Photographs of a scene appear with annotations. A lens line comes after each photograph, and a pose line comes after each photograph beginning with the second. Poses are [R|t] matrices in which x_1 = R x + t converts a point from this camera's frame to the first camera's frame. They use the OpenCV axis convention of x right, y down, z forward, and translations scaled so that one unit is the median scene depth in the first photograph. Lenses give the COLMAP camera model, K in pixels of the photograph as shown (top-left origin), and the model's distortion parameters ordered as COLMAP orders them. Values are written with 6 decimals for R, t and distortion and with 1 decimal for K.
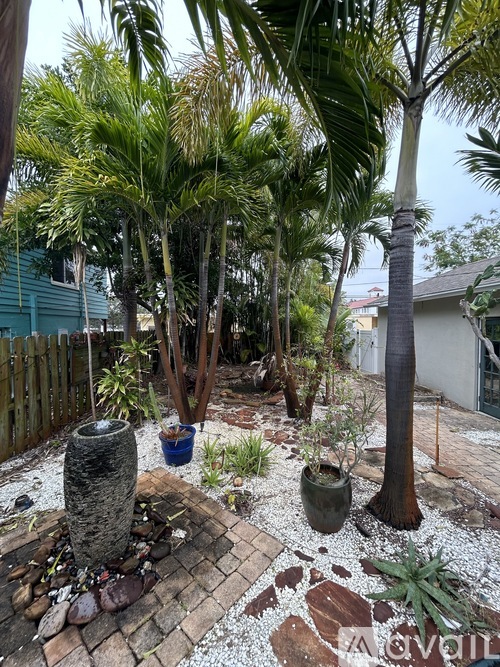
lens RADIAL K [[268.7, 0, 247.4], [0, 268.7, 333.8], [0, 0, 1]] dist [-0.001571, -0.000108]
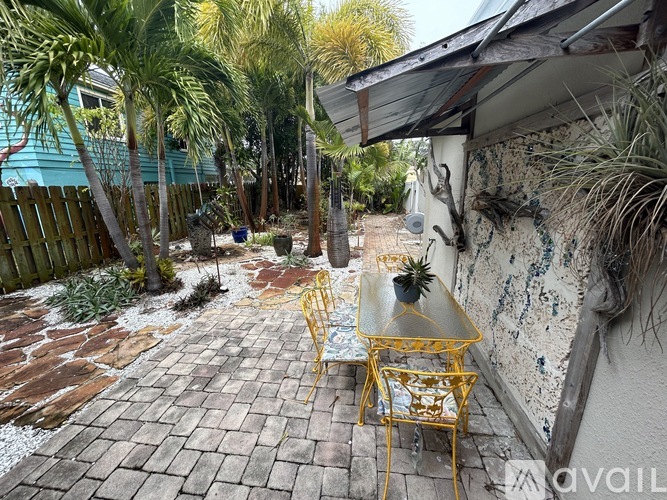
lens RADIAL K [[268.7, 0, 333.9], [0, 268.7, 249.9], [0, 0, 1]] dist [-0.001571, -0.000108]
pose [[0.988690, 0.027998, -0.147339, 1.400014], [0.005039, 0.975664, 0.219212, 0.105361], [0.149891, -0.217475, 0.964488, -1.729459]]
